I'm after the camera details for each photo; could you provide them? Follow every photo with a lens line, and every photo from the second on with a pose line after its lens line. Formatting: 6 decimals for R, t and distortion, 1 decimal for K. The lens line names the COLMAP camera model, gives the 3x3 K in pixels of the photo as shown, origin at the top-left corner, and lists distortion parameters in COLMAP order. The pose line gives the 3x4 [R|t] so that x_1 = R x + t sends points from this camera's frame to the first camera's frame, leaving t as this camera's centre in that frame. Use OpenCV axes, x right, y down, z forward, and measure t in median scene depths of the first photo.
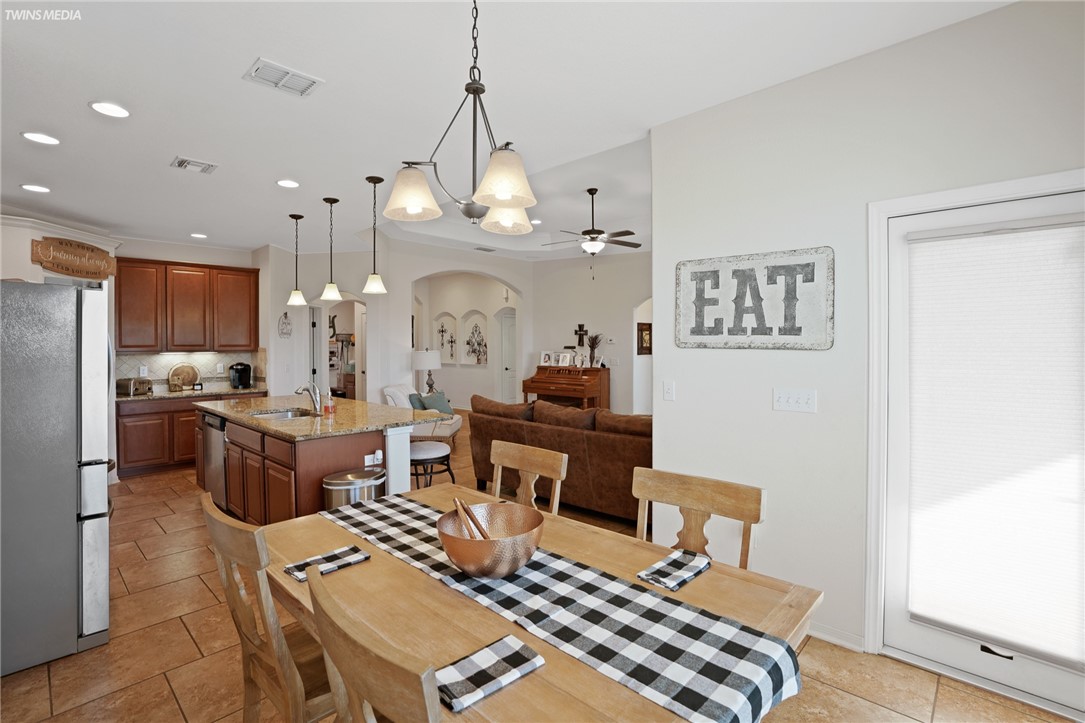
lens RADIAL K [[505.0, 0, 536.7], [0, 505.0, 349.7], [0, 0, 1]] dist [-0.035407, 0.008154]
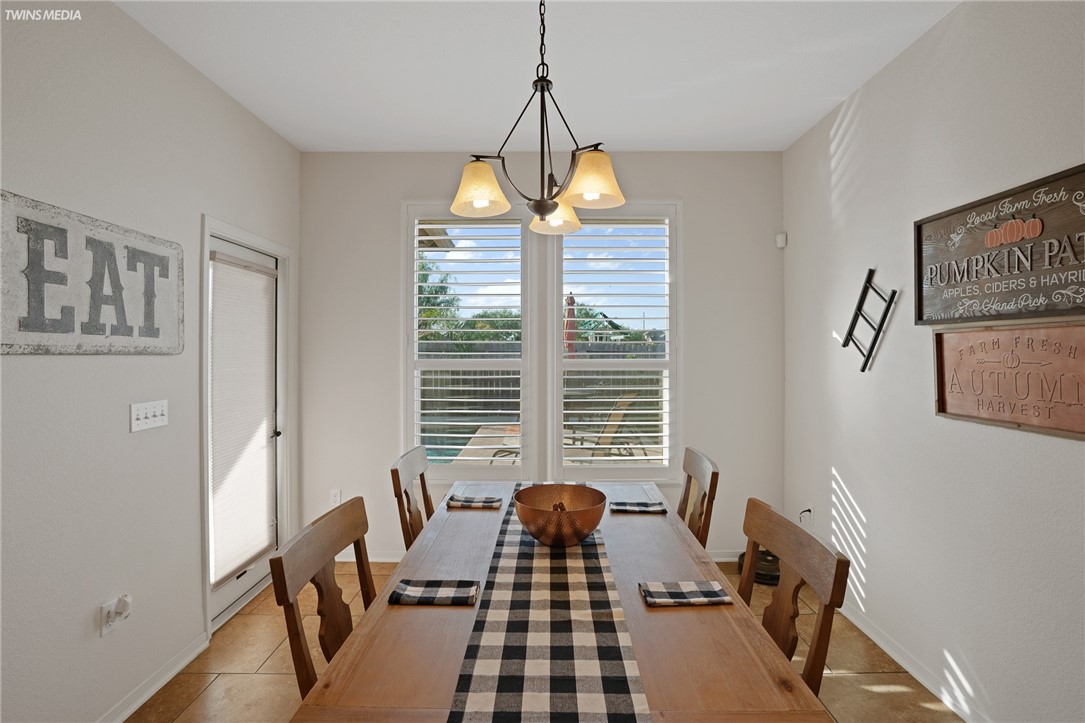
lens RADIAL K [[518.3, 0, 545.4], [0, 518.3, 346.3], [0, 0, 1]] dist [-0.002590, 0.000851]
pose [[-0.691229, 0.009727, 0.722571, -0.531629], [0.015692, 0.999876, 0.001551, -0.004399], [-0.722466, 0.012411, -0.691295, 1.048487]]
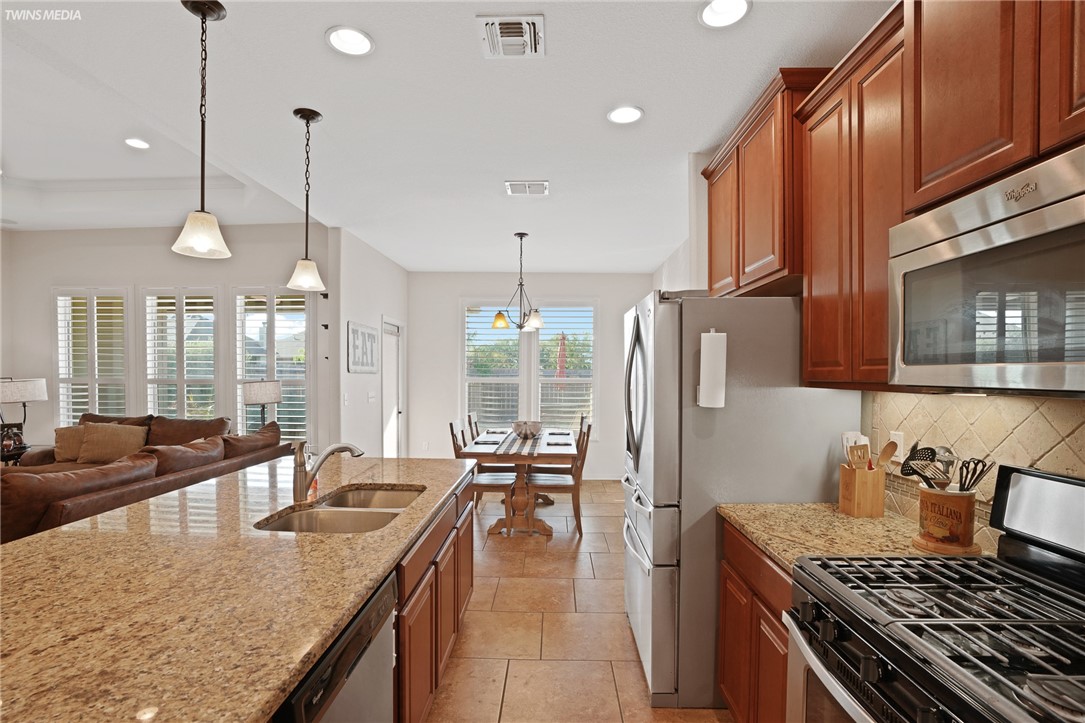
lens RADIAL K [[505.0, 0, 541.8], [0, 505.0, 387.7], [0, 0, 1]] dist [-0.035407, 0.008154]
pose [[-0.675348, -0.022361, 0.737160, -1.472940], [0.005167, 0.999372, 0.035049, -0.006255], [-0.737481, 0.027479, -0.674809, 1.794575]]
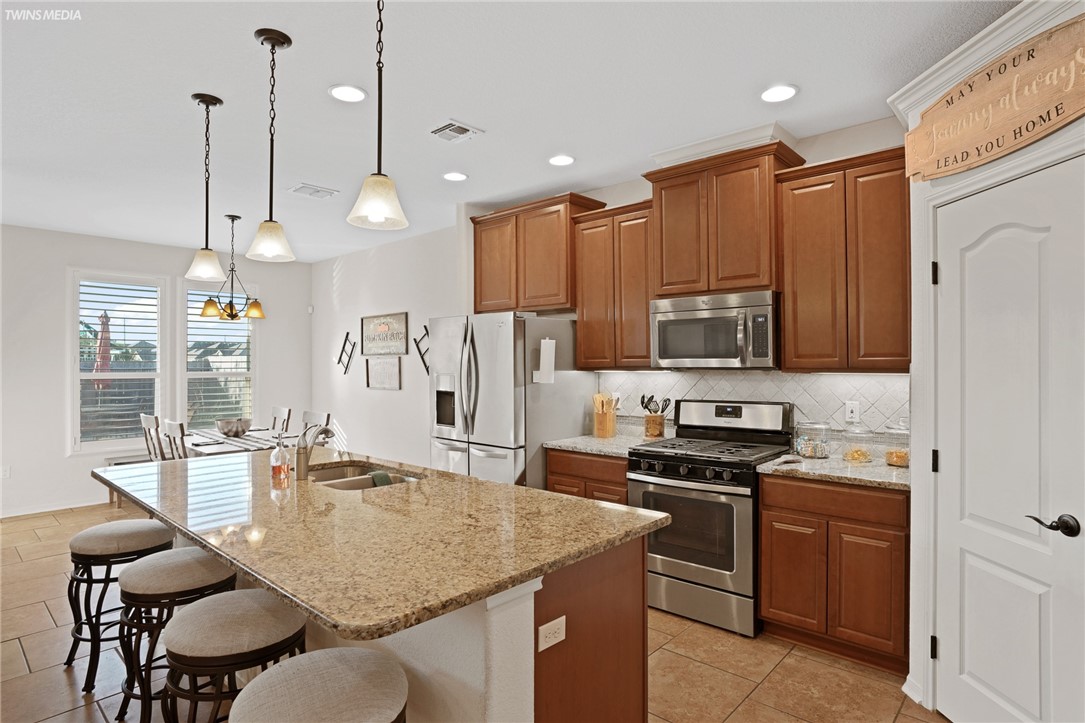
lens RADIAL K [[578.2, 0, 538.9], [0, 578.2, 361.5], [0, 0, 1]] dist [-0.000708, 0.004914]
pose [[-0.999785, 0.008194, -0.019041, -1.056759], [0.008066, 0.999944, 0.006793, -0.014312], [0.019096, 0.006638, -0.999796, 2.538422]]
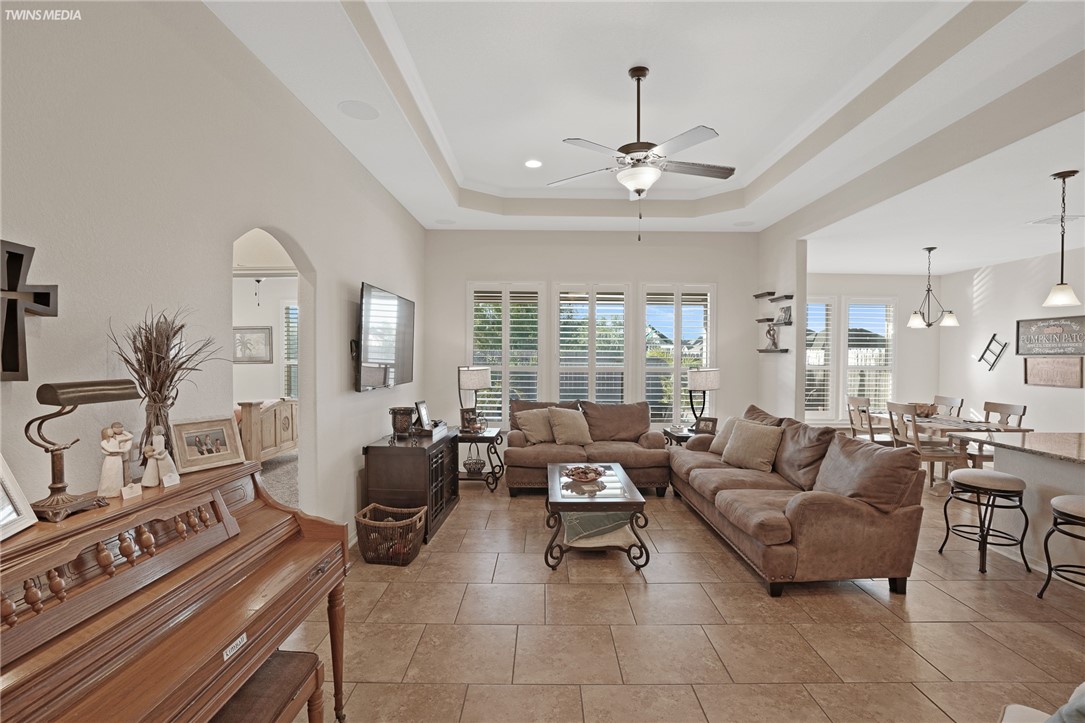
lens RADIAL K [[505.0, 0, 549.5], [0, 505.0, 364.6], [0, 0, 1]] dist [-0.035407, 0.008154]
pose [[-0.703565, -0.015596, 0.710459, -0.447666], [0.003135, 0.999681, 0.025050, -0.047977], [-0.710624, 0.019852, -0.703292, 3.261903]]
